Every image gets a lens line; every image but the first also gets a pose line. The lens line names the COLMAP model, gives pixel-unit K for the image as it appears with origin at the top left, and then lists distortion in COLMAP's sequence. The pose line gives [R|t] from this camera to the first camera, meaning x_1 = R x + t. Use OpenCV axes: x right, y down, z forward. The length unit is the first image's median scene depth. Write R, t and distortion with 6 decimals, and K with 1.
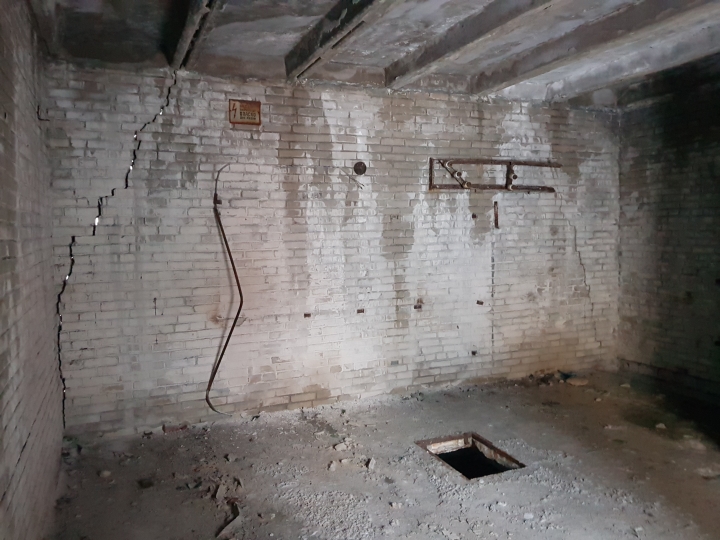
lens RADIAL K [[562.5, 0, 355.4], [0, 562.5, 267.8], [0, 0, 1]] dist [0.061665, -0.093838]
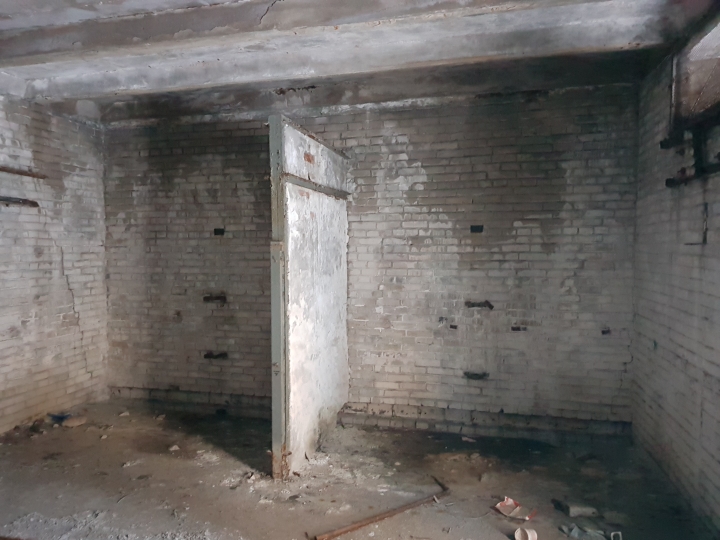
lens RADIAL K [[562.5, 0, 355.4], [0, 562.5, 267.8], [0, 0, 1]] dist [0.061665, -0.093838]
pose [[0.611196, -0.016522, 0.791307, -0.036641], [0.049272, 0.998637, -0.017206, -0.002685], [-0.789944, 0.049506, 0.611177, 0.095857]]
